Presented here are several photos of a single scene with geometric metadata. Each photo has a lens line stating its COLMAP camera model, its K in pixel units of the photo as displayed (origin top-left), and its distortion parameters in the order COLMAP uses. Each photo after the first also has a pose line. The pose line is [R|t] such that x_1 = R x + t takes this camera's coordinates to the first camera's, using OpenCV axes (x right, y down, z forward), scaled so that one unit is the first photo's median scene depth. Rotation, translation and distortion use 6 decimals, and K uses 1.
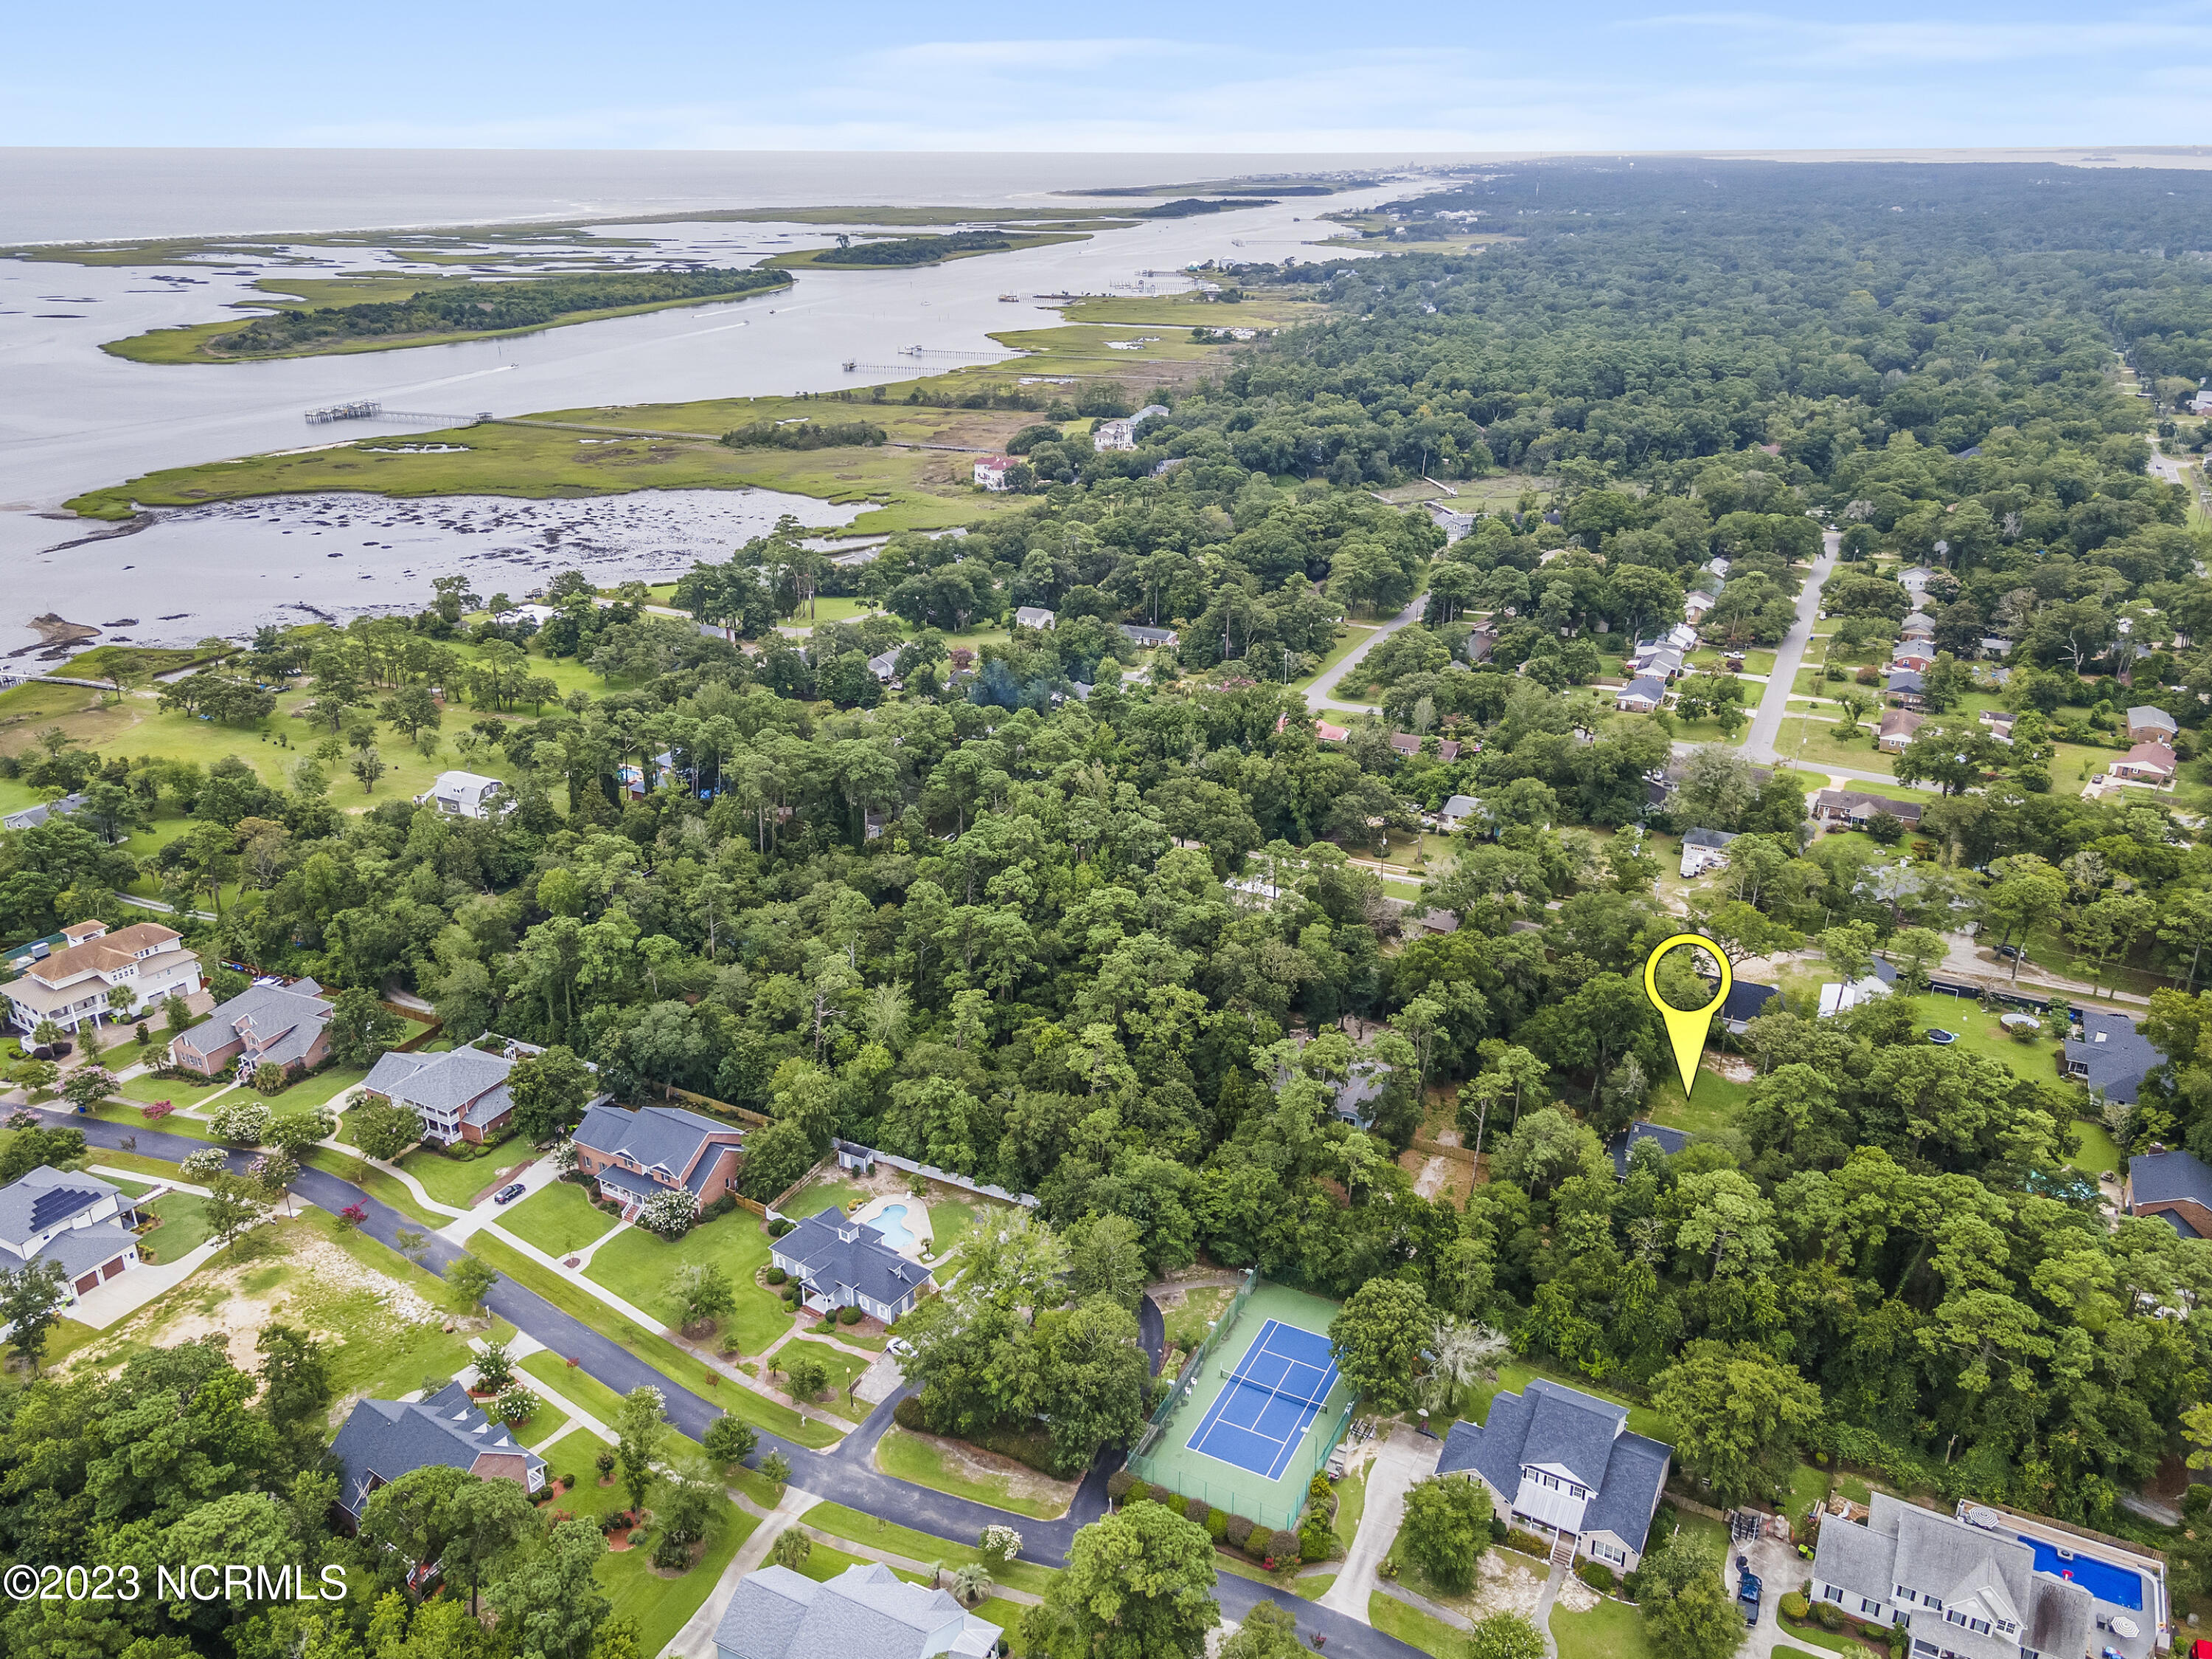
lens RADIAL K [[1625.2, 0, 1107.2], [0, 1625.2, 823.2], [0, 0, 1]] dist [0.003724, 0.037517]
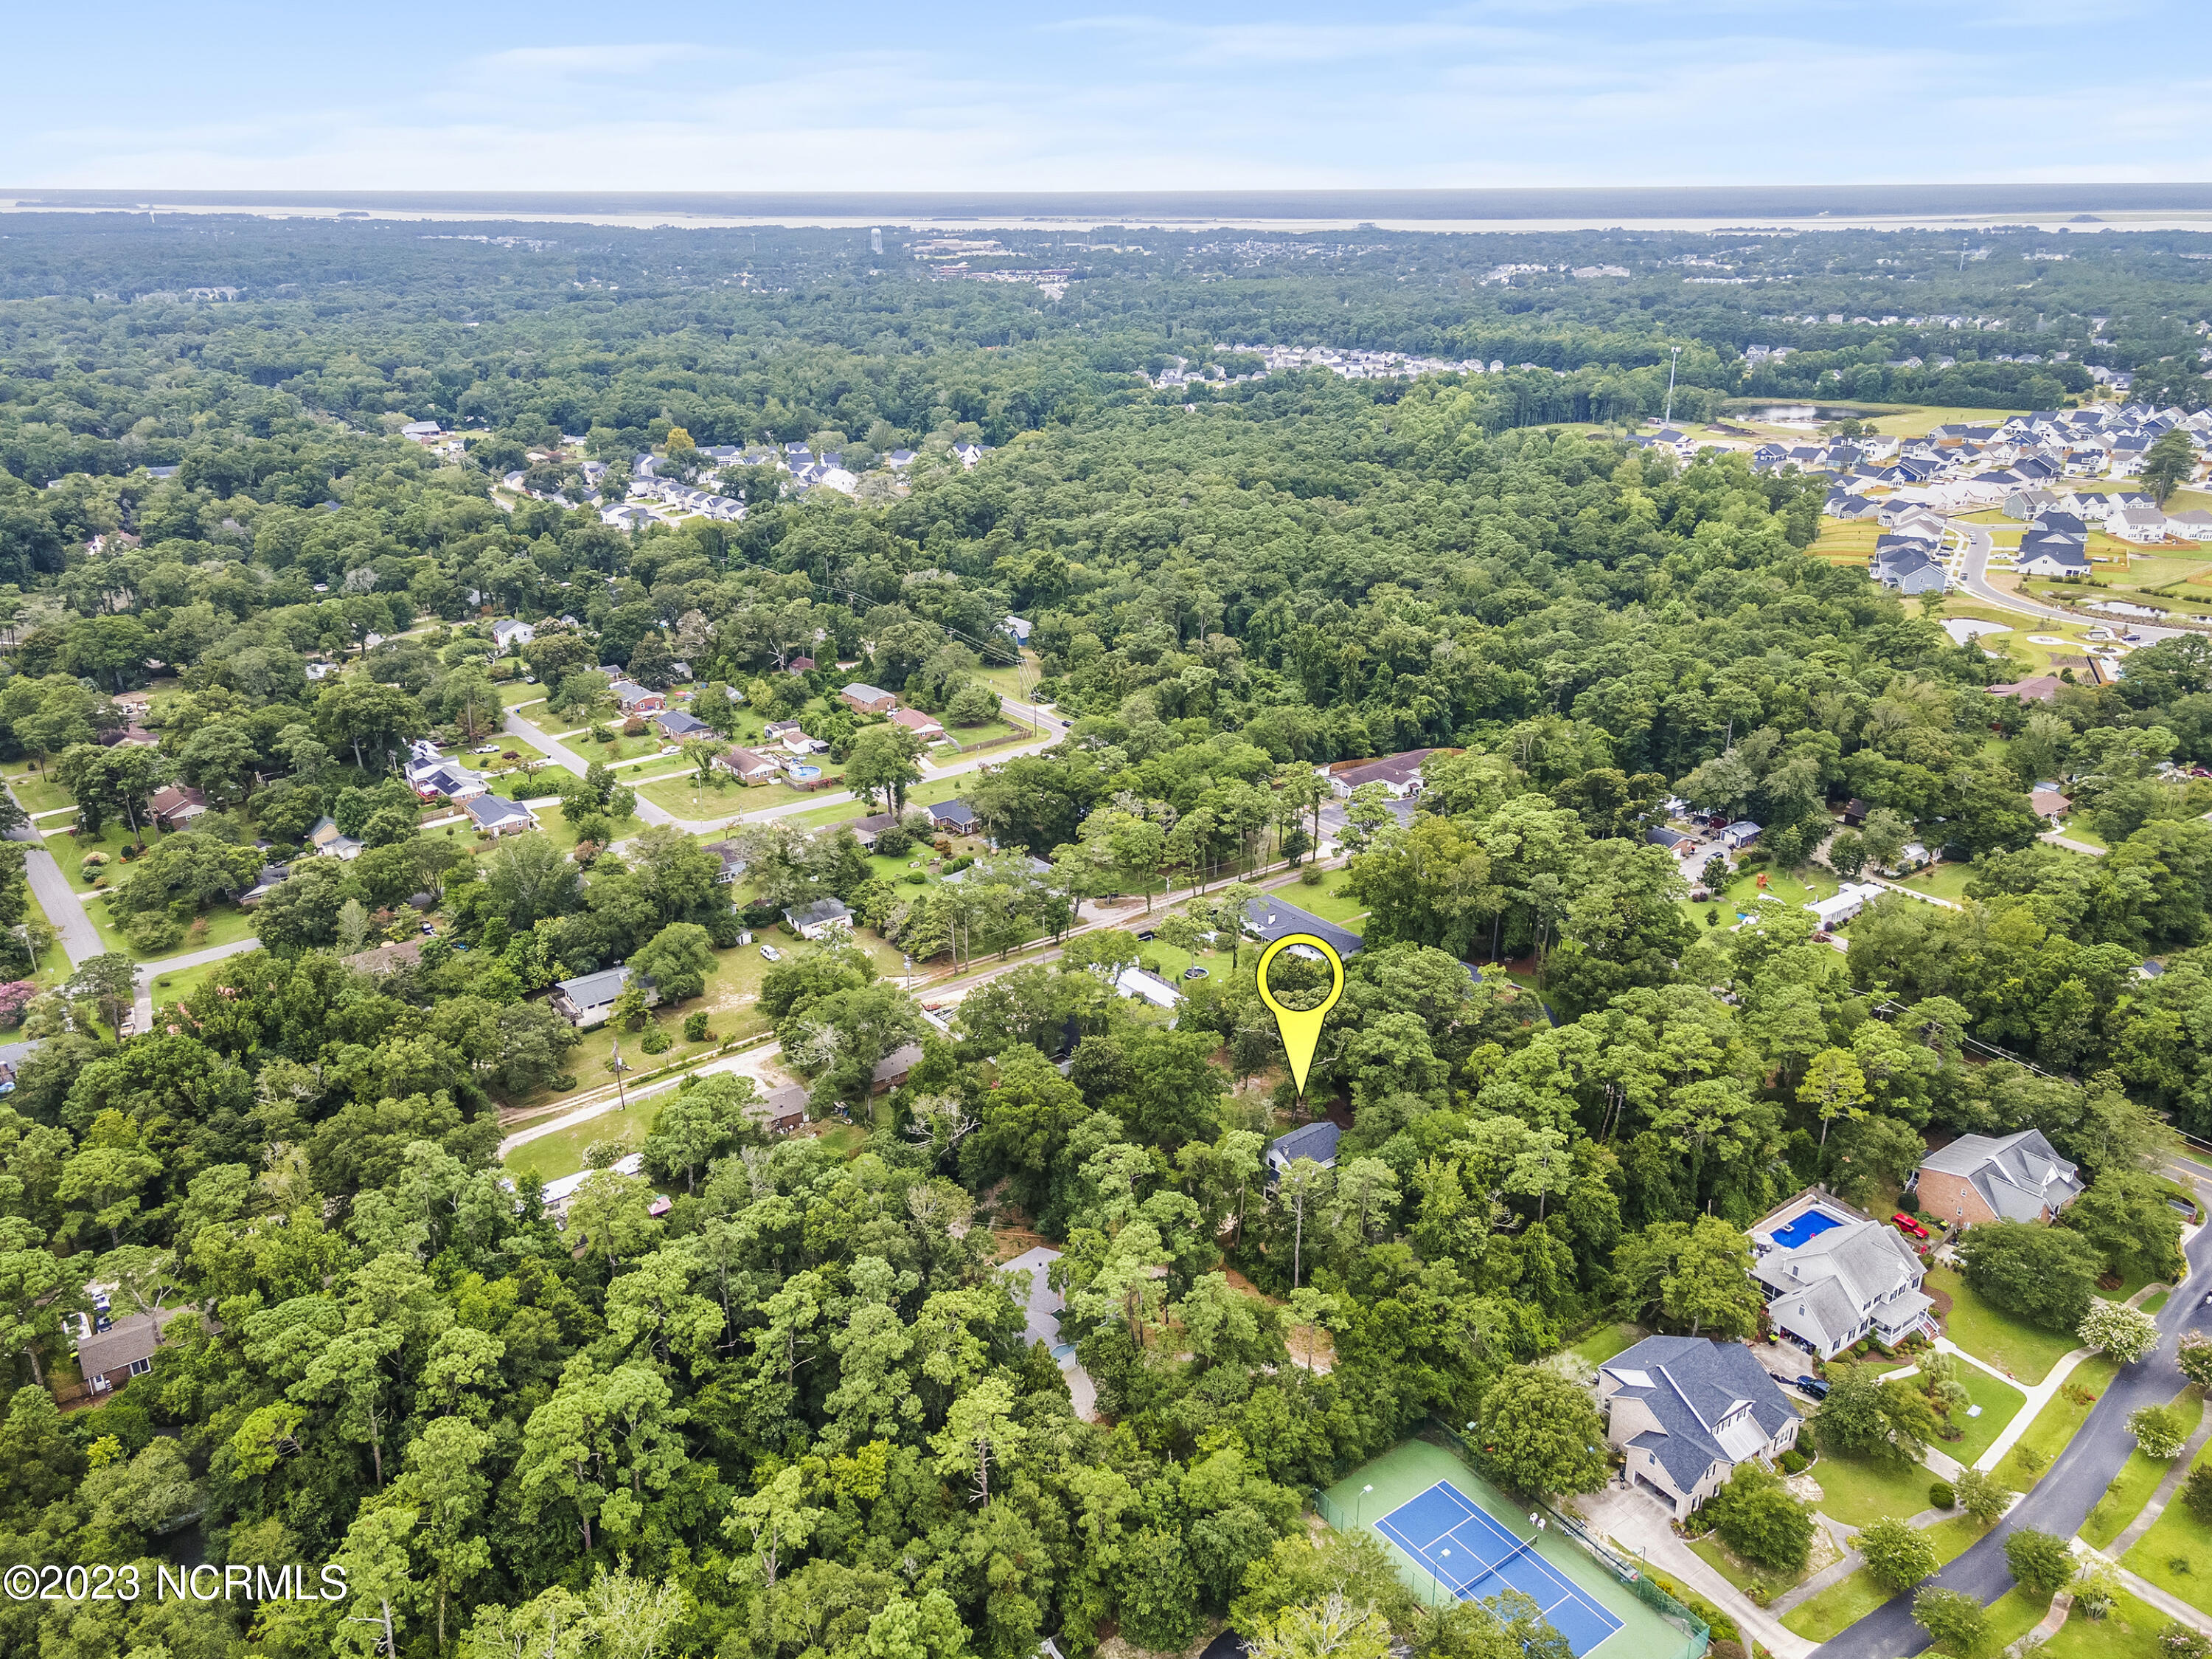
lens RADIAL K [[1625.2, 0, 1107.2], [0, 1625.2, 823.2], [0, 0, 1]] dist [0.003724, 0.037517]
pose [[0.436814, -0.326641, 0.838152, -0.380896], [0.346050, 0.921059, 0.178603, -0.166969], [-0.830327, 0.212026, 0.515366, 0.380356]]
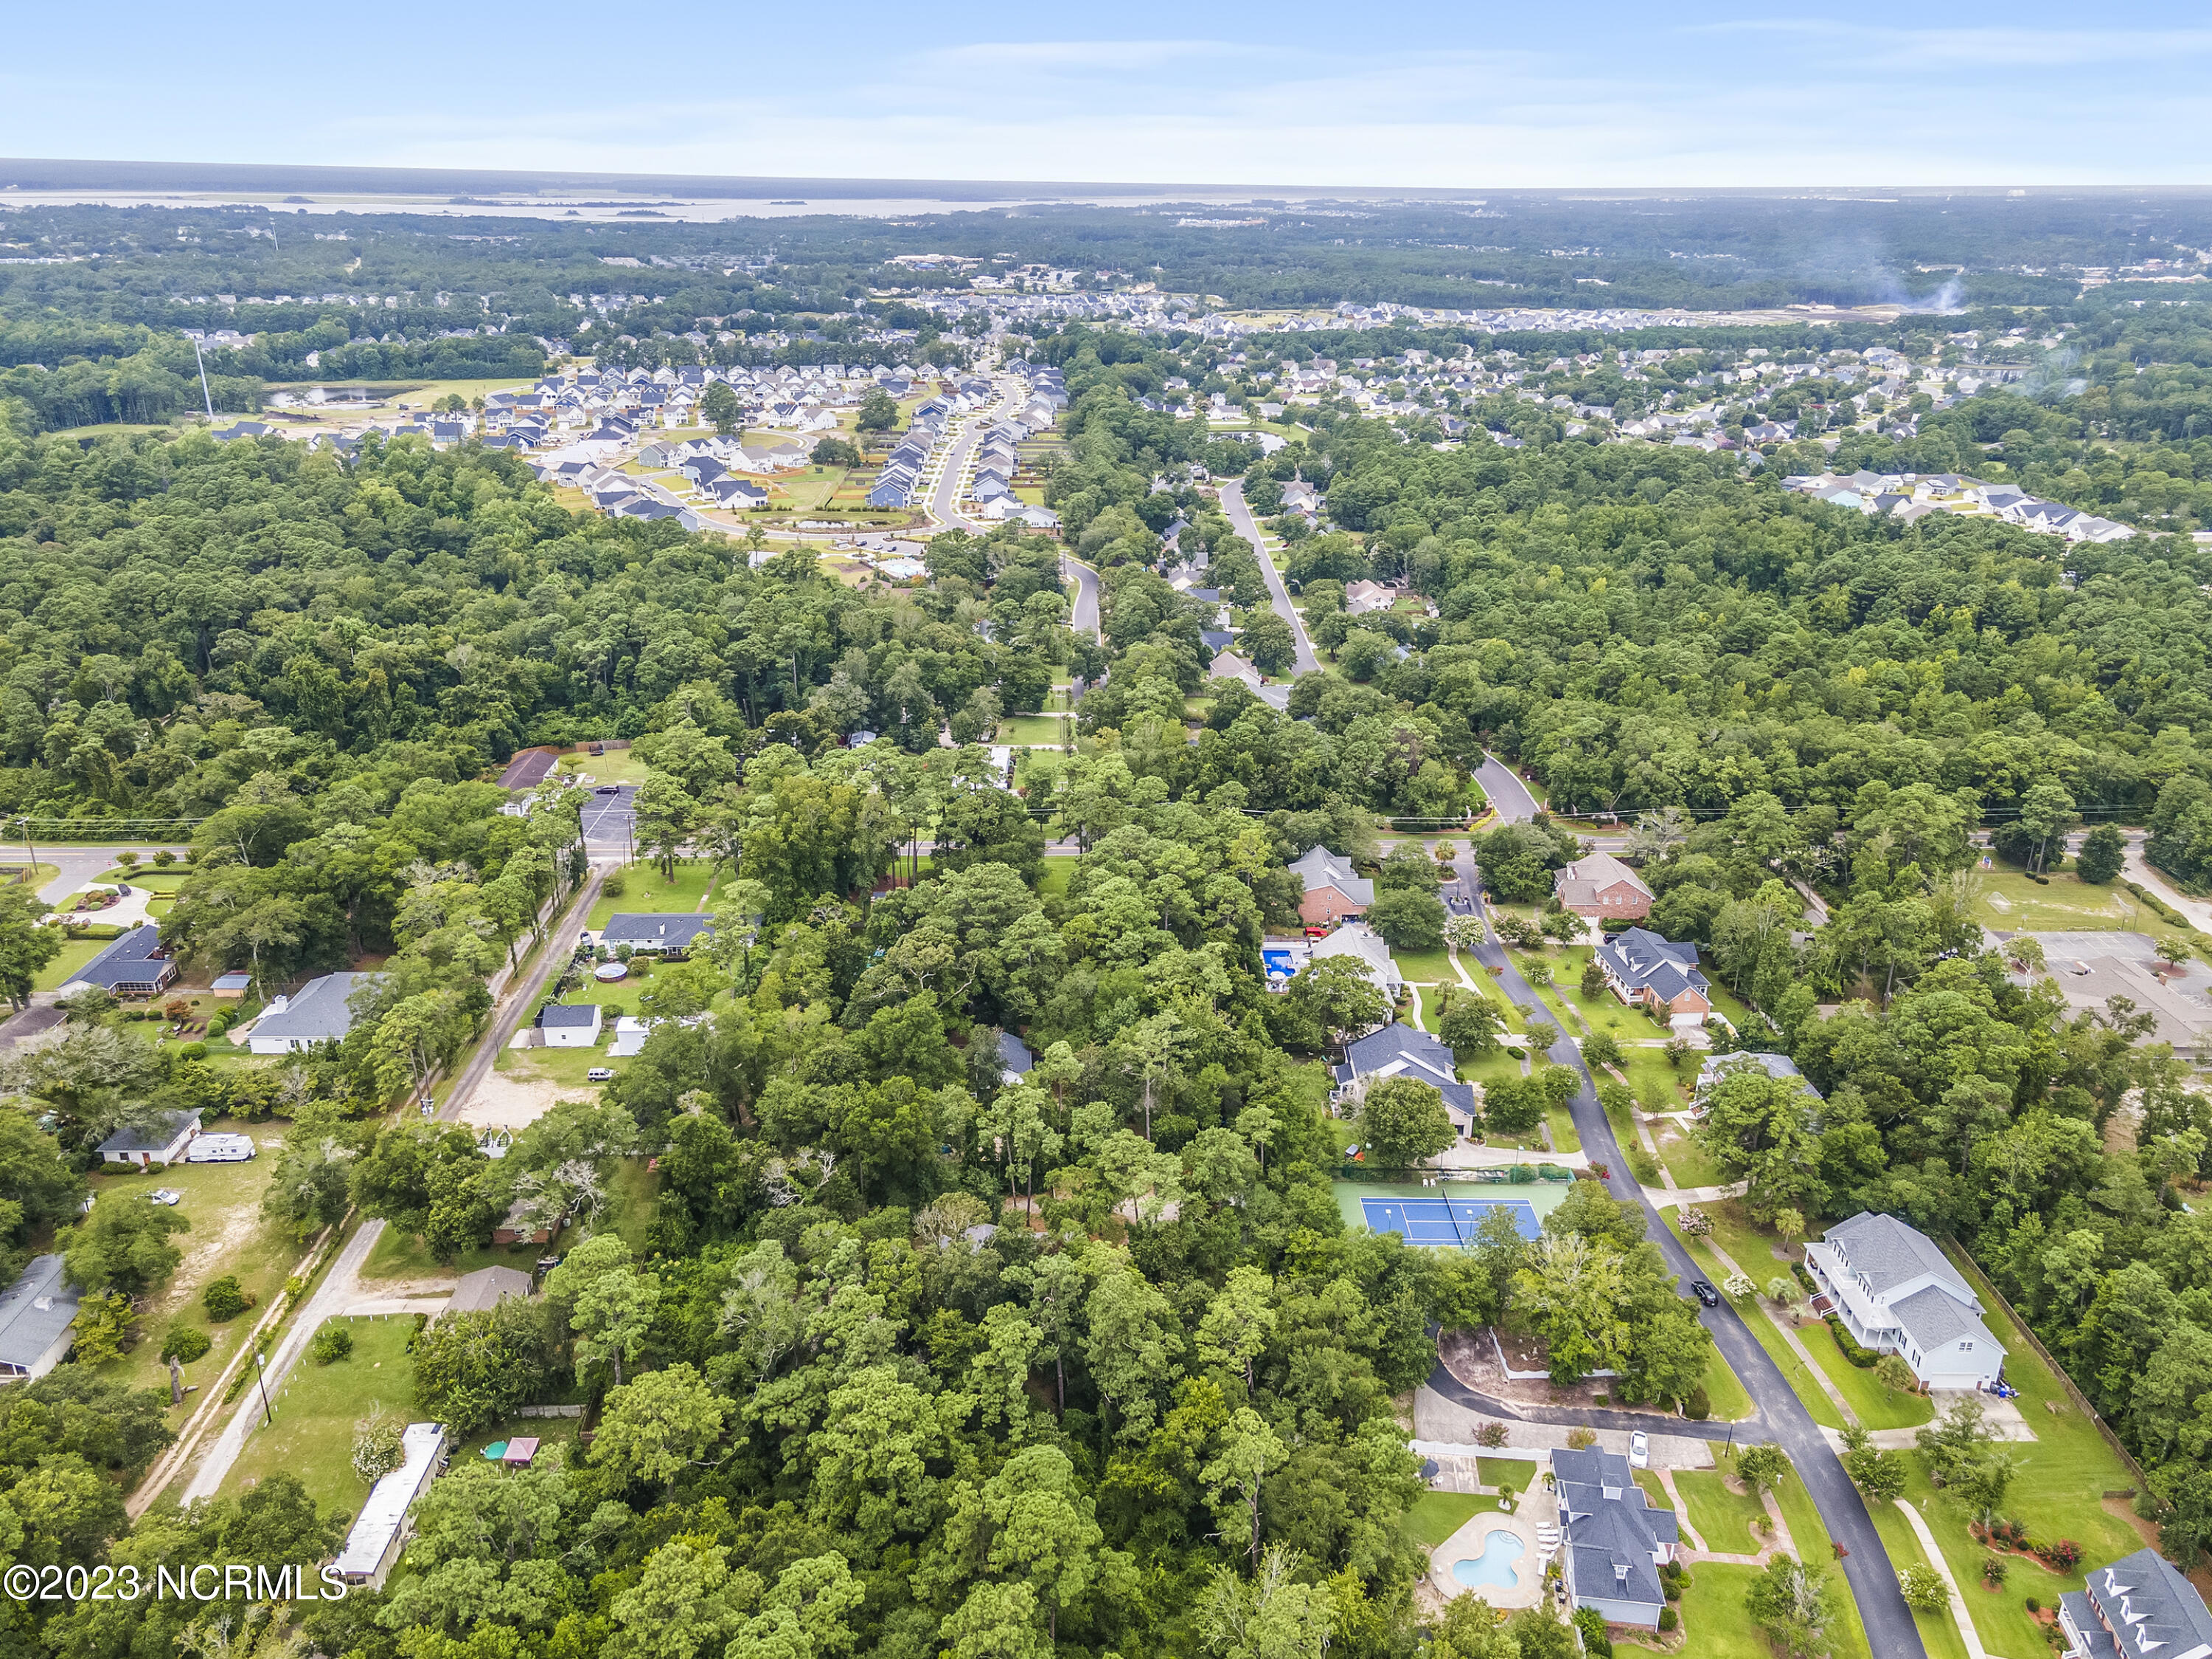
lens RADIAL K [[1625.2, 0, 1107.2], [0, 1625.2, 823.2], [0, 0, 1]] dist [0.003724, 0.037517]
pose [[-0.479235, -0.328372, 0.813945, -0.402400], [0.317776, 0.799540, 0.509661, -0.353118], [-0.818140, 0.502899, -0.278818, 0.843383]]
